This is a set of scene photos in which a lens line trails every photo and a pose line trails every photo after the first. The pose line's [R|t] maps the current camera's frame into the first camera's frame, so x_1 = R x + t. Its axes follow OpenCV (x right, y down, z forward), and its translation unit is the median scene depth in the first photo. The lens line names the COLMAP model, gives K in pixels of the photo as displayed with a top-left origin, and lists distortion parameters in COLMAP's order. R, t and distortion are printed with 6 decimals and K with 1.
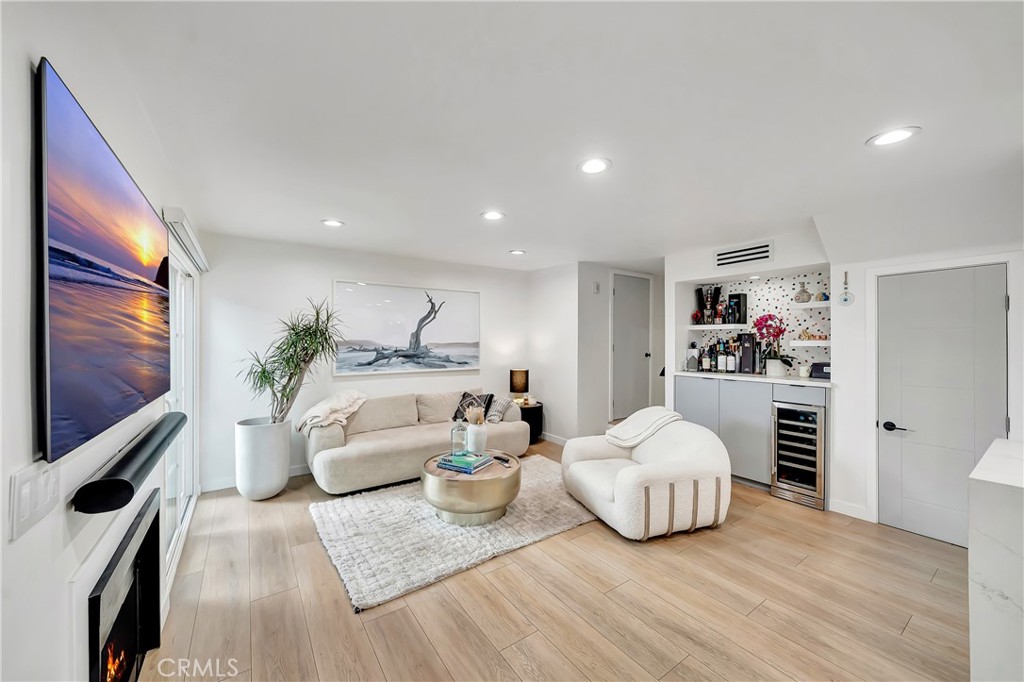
lens RADIAL K [[389.2, 0, 506.9], [0, 389.2, 340.8], [0, 0, 1]] dist [-0.000226, -0.000074]
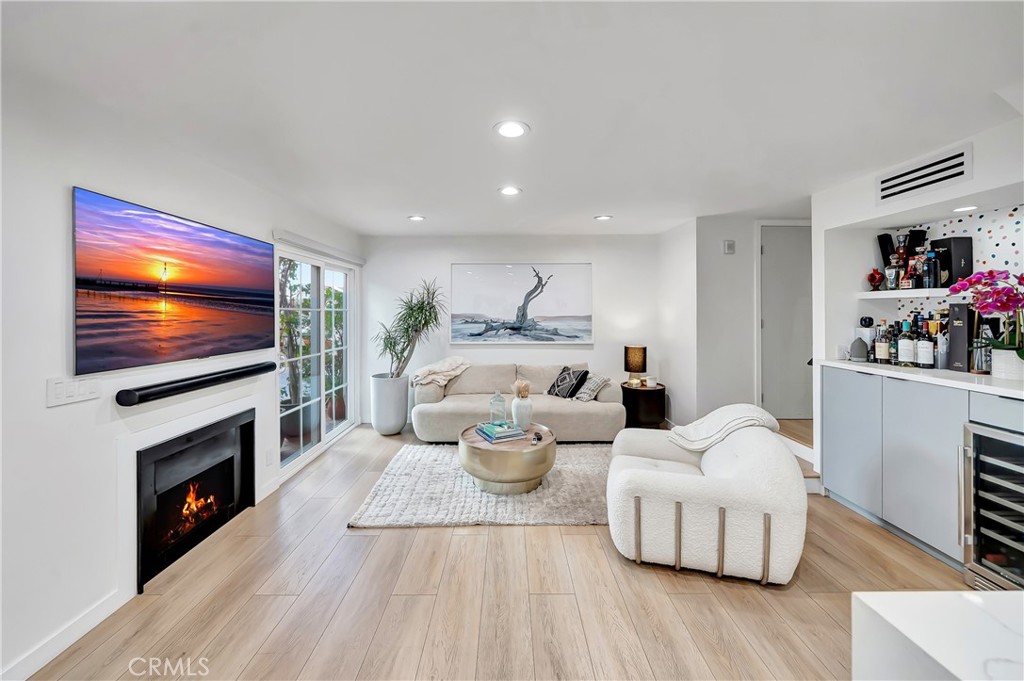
lens RADIAL K [[395.0, 0, 505.5], [0, 395.0, 310.5], [0, 0, 1]] dist [0.001335, 0.000033]
pose [[0.823708, -0.002256, -0.567010, 0.381339], [0.000268, 0.999994, -0.003590, -0.006637], [0.567014, 0.002806, 0.823703, 0.104982]]
